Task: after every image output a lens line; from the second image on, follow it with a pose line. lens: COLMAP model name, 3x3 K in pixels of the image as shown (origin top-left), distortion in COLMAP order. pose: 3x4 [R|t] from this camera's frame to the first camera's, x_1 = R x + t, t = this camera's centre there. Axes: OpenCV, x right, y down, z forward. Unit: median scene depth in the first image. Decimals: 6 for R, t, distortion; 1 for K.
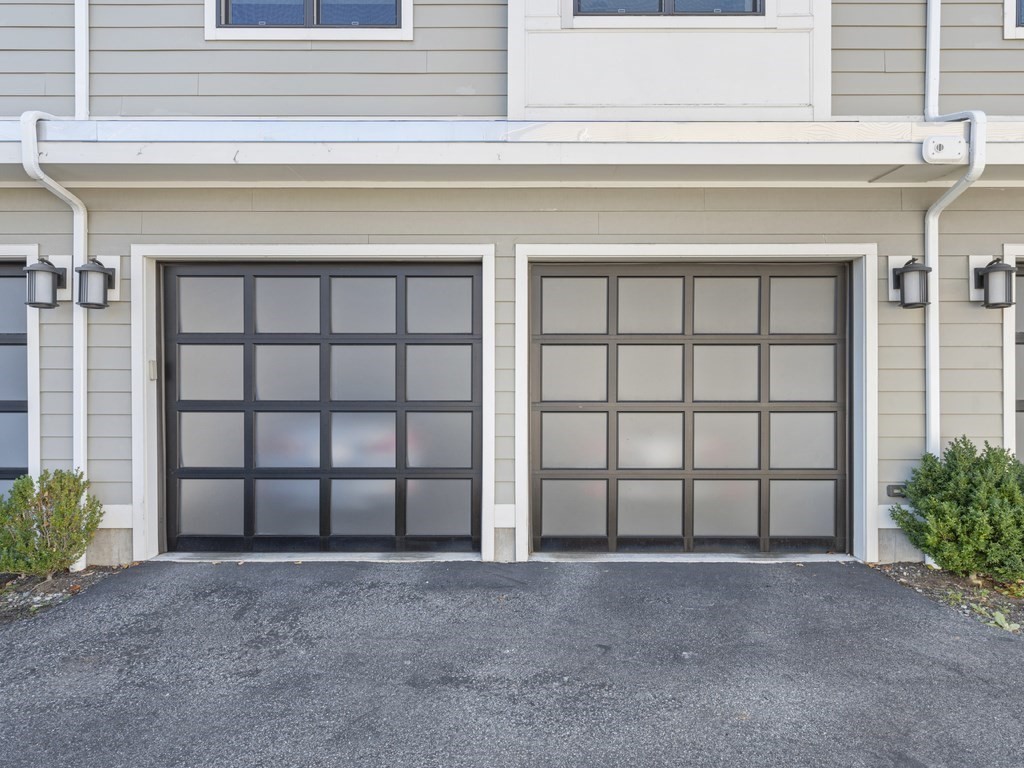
lens RADIAL K [[815.8, 0, 512.0], [0, 815.8, 381.6], [0, 0, 1]] dist [-0.005591, -0.001030]
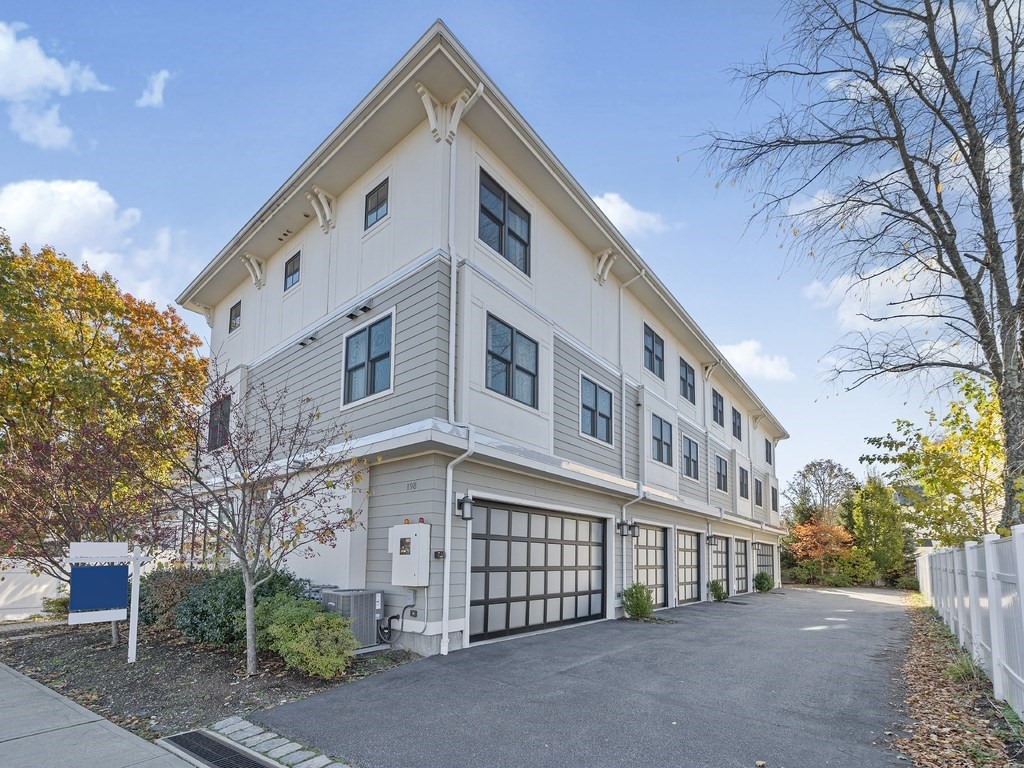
lens RADIAL K [[815.8, 0, 512.5], [0, 815.8, 385.3], [0, 0, 1]] dist [-0.005591, -0.001030]
pose [[0.405324, 0.193549, 0.893449, -2.354320], [-0.017733, 0.978811, -0.203996, -0.007105], [-0.914001, 0.066841, 0.400168, 0.061704]]
